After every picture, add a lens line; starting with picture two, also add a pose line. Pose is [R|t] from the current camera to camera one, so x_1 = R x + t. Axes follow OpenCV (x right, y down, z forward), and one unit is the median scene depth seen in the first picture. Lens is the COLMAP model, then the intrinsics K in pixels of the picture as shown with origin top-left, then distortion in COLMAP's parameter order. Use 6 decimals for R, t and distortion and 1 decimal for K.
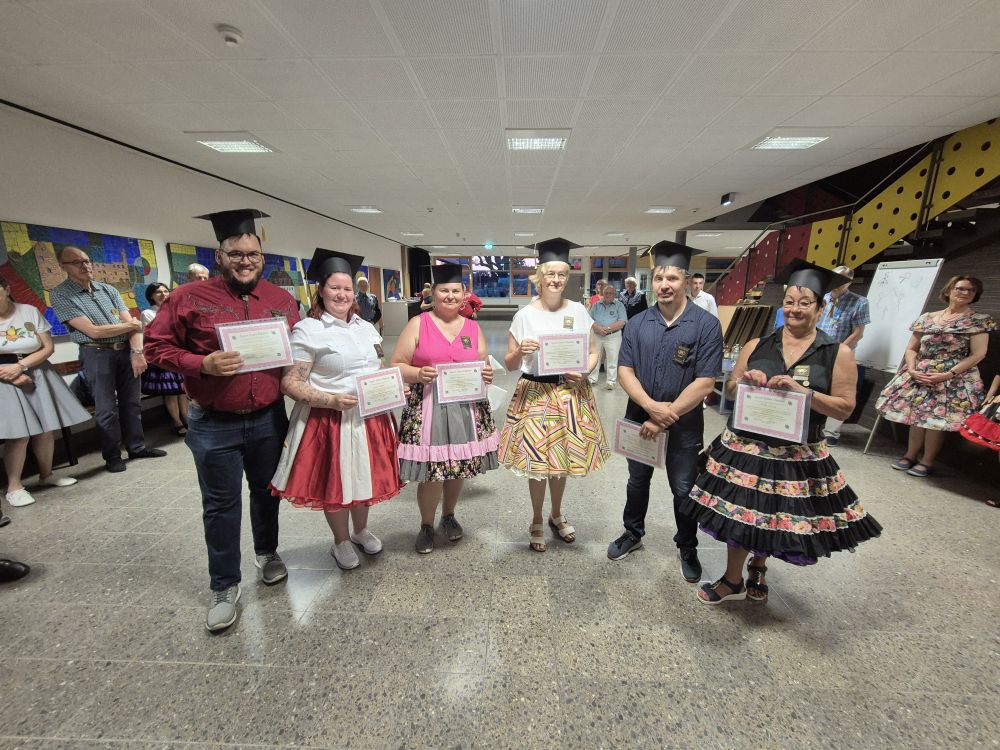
lens RADIAL K [[393.8, 0, 485.9], [0, 393.8, 380.4], [0, 0, 1]] dist [-0.018981, 0.001417]
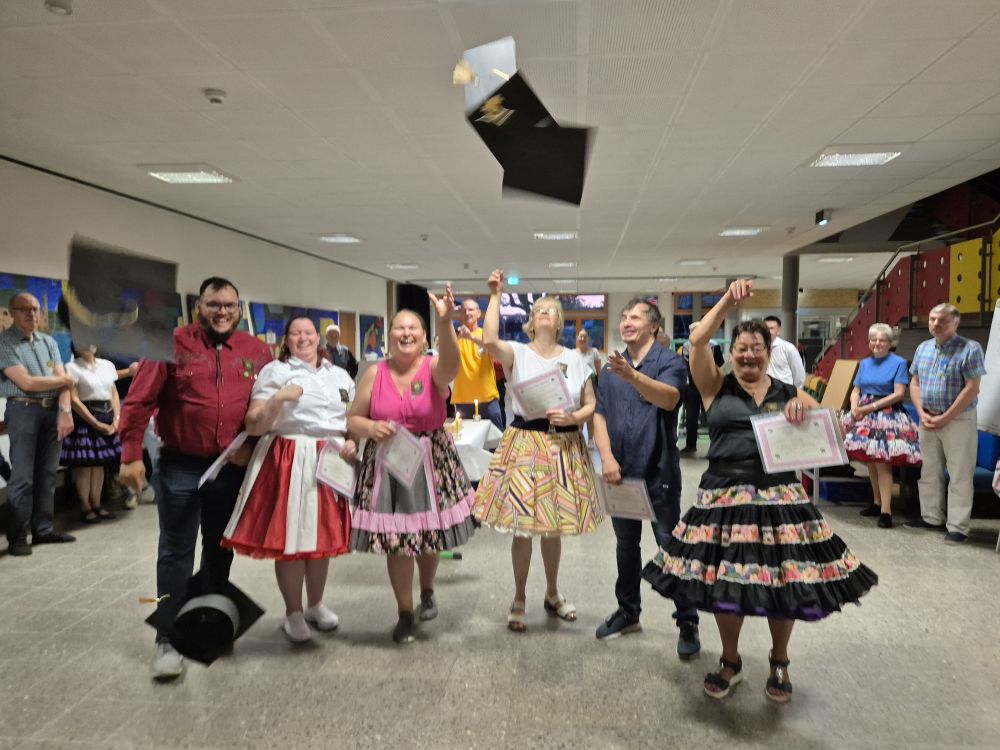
lens RADIAL K [[679.2, 0, 499.3], [0, 679.2, 377.6], [0, 0, 1]] dist [0.026334, -0.017097]
pose [[0.998840, -0.002719, -0.048076, 0.146234], [-0.005820, 0.984268, -0.176588, 0.129400], [0.047799, 0.176663, 0.983110, -0.501560]]
